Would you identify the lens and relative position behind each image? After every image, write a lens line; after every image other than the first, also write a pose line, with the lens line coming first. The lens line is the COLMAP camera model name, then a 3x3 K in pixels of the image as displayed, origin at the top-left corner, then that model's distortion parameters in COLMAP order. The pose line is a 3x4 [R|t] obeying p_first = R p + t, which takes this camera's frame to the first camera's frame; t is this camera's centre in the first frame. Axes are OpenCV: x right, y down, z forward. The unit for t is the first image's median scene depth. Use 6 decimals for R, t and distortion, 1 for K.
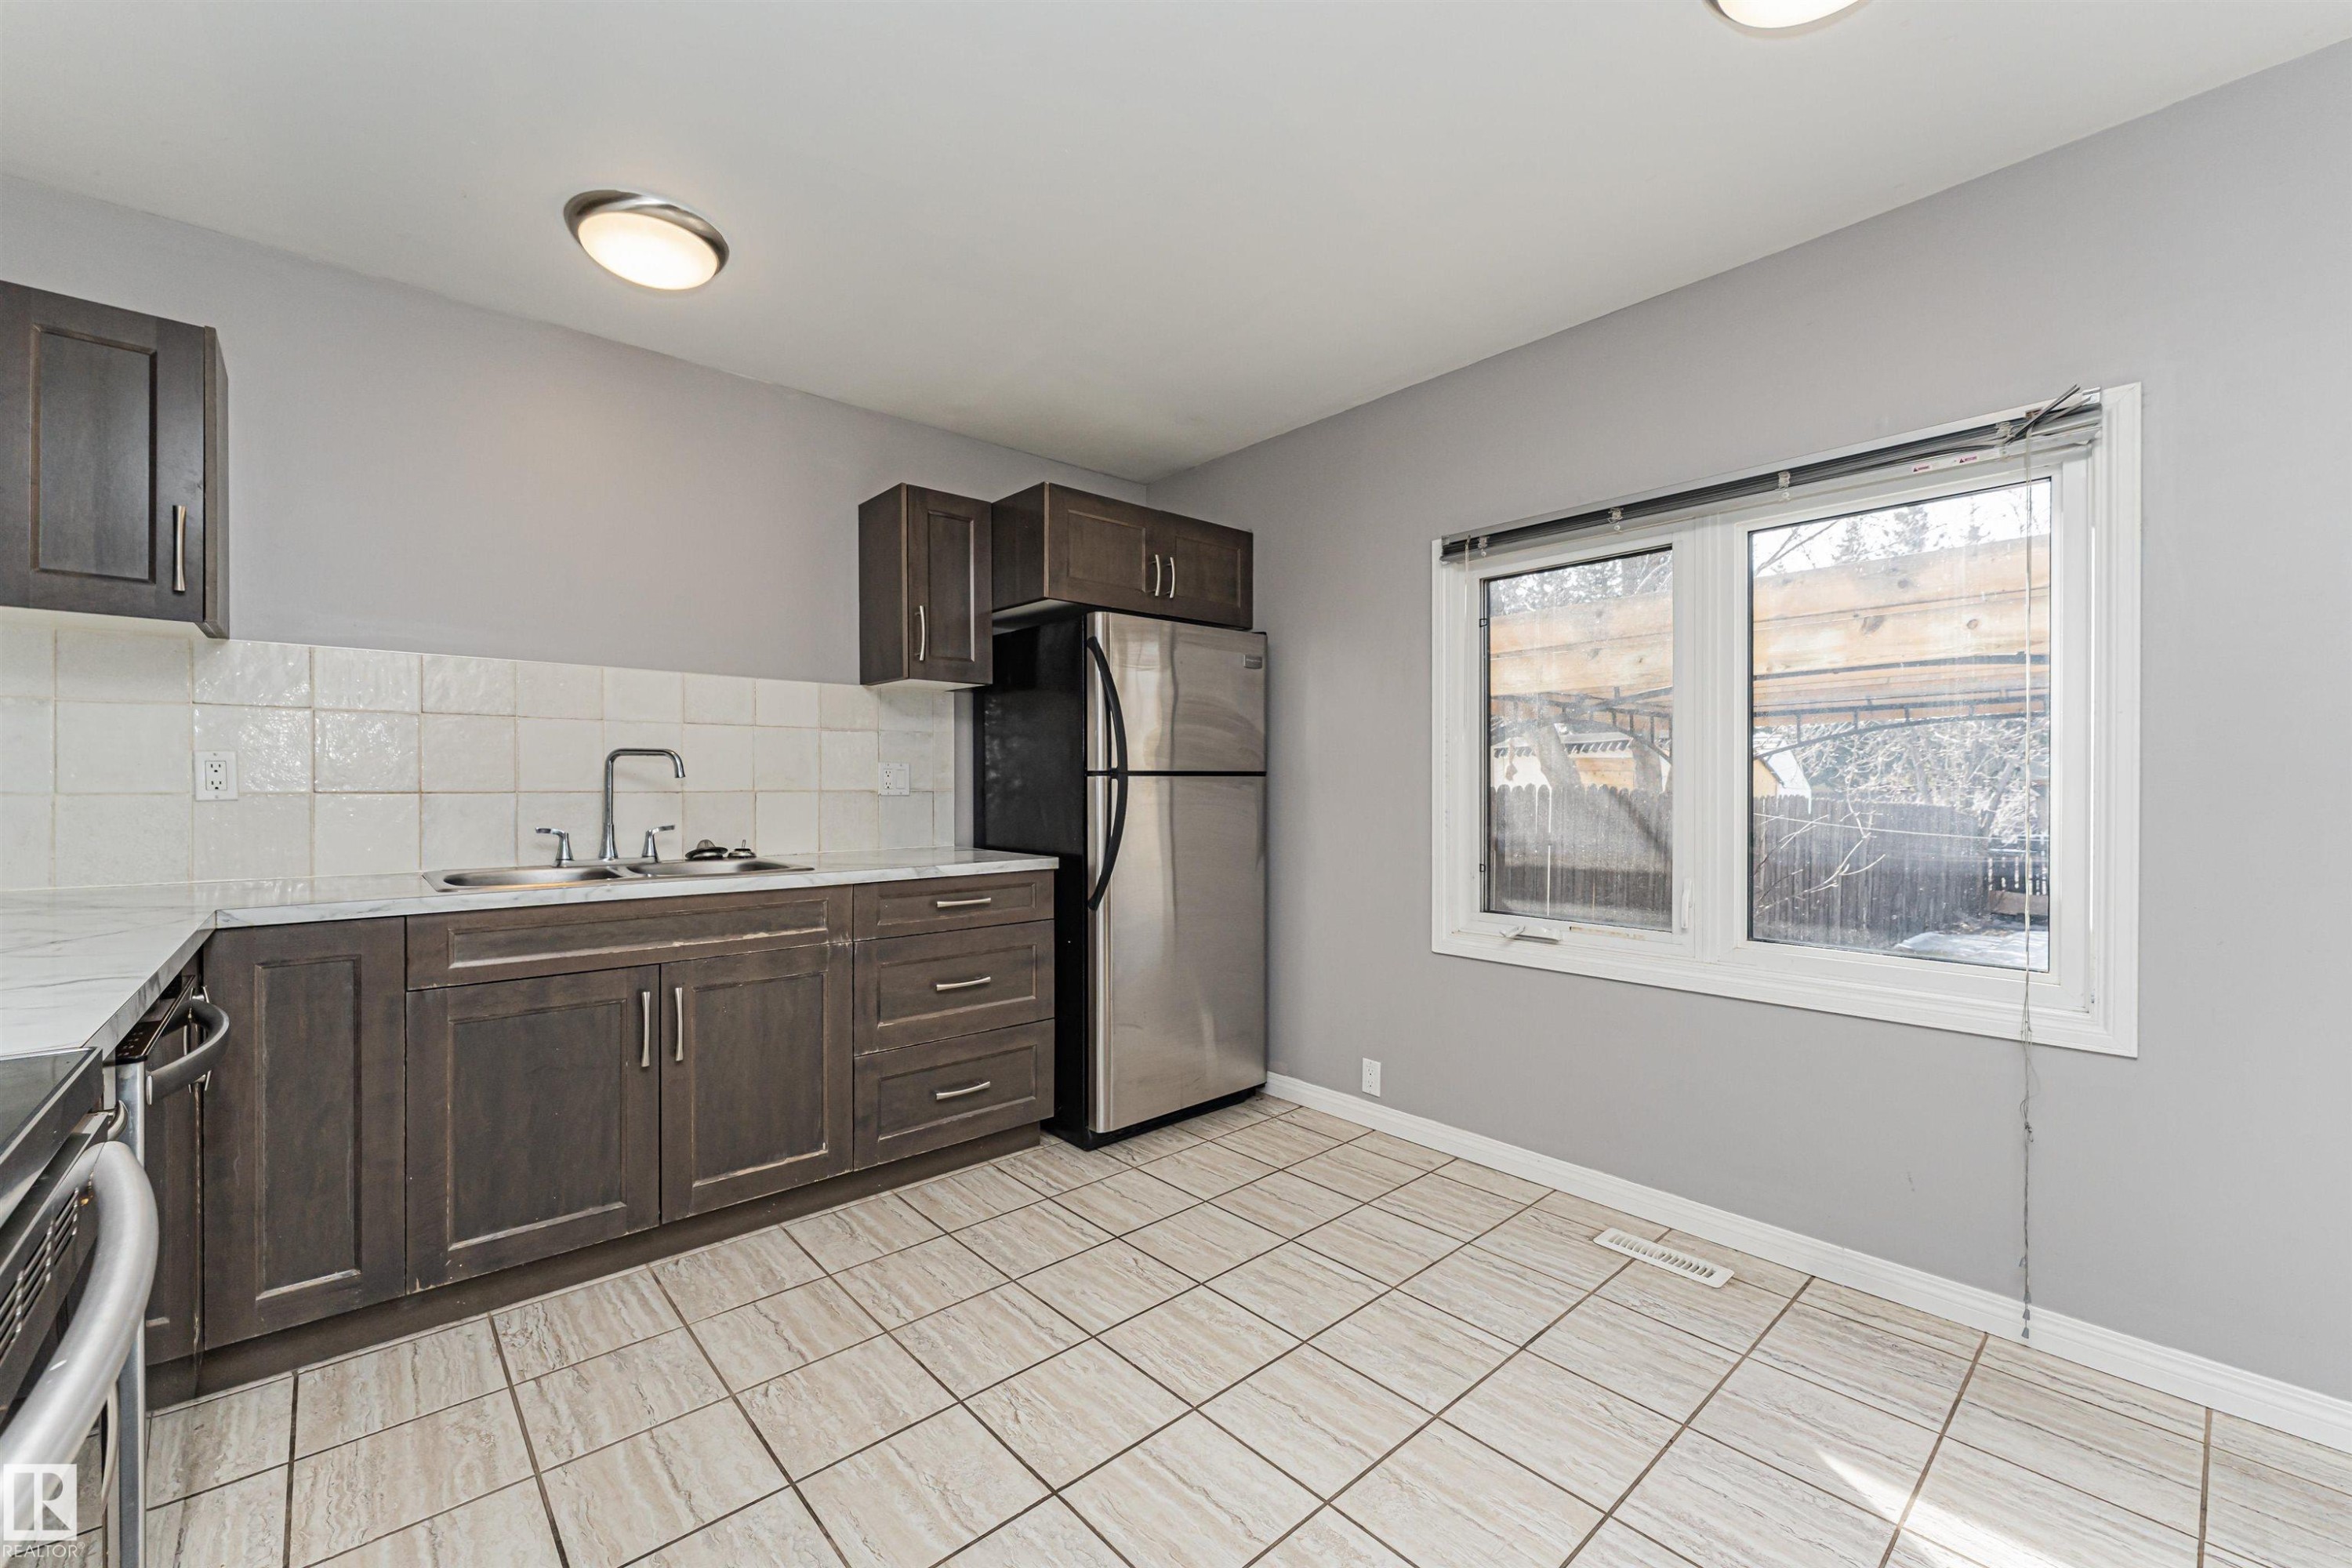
lens RADIAL K [[1018.3, 0, 1266.1], [0, 1018.3, 788.0], [0, 0, 1]] dist [0.000878, -0.000291]
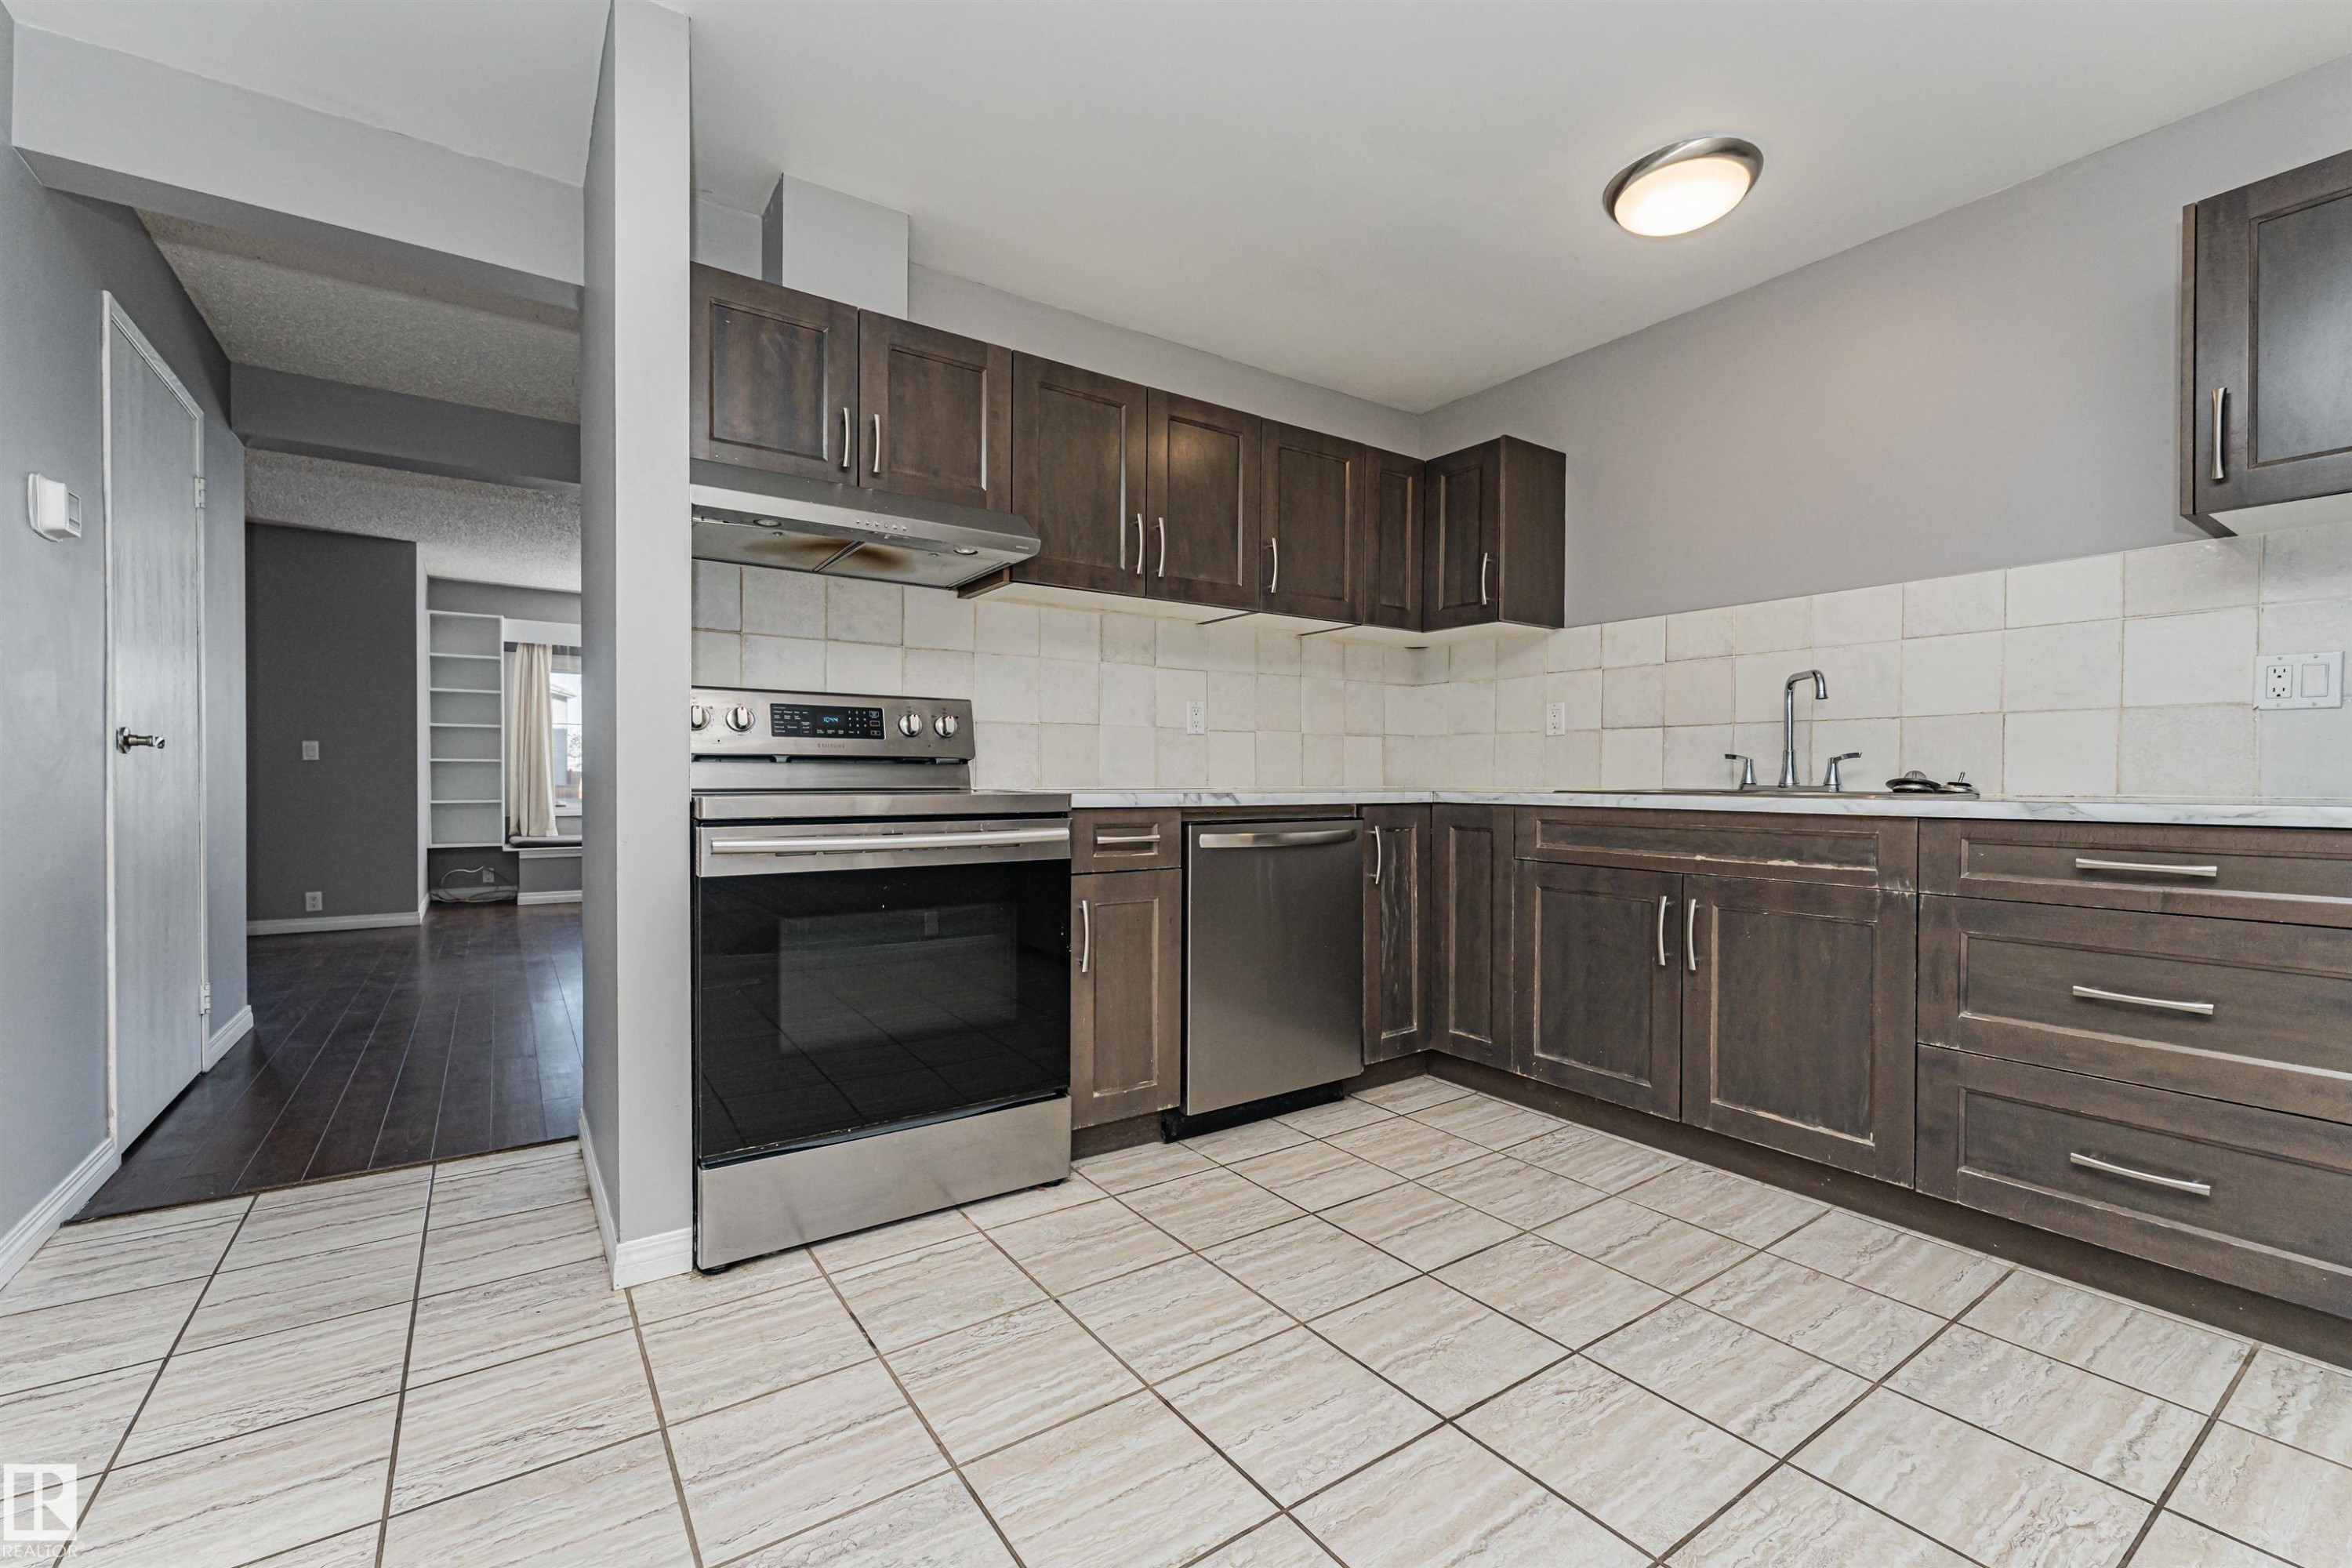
lens RADIAL K [[980.0, 0, 1093.4], [0, 980.0, 791.4], [0, 0, 1]] dist [0.001072, -0.000246]
pose [[-0.251874, 0.006849, -0.967736, 0.450157], [-0.013298, 0.999856, 0.010538, 0.071561], [0.967669, 0.015523, -0.251747, 0.557240]]
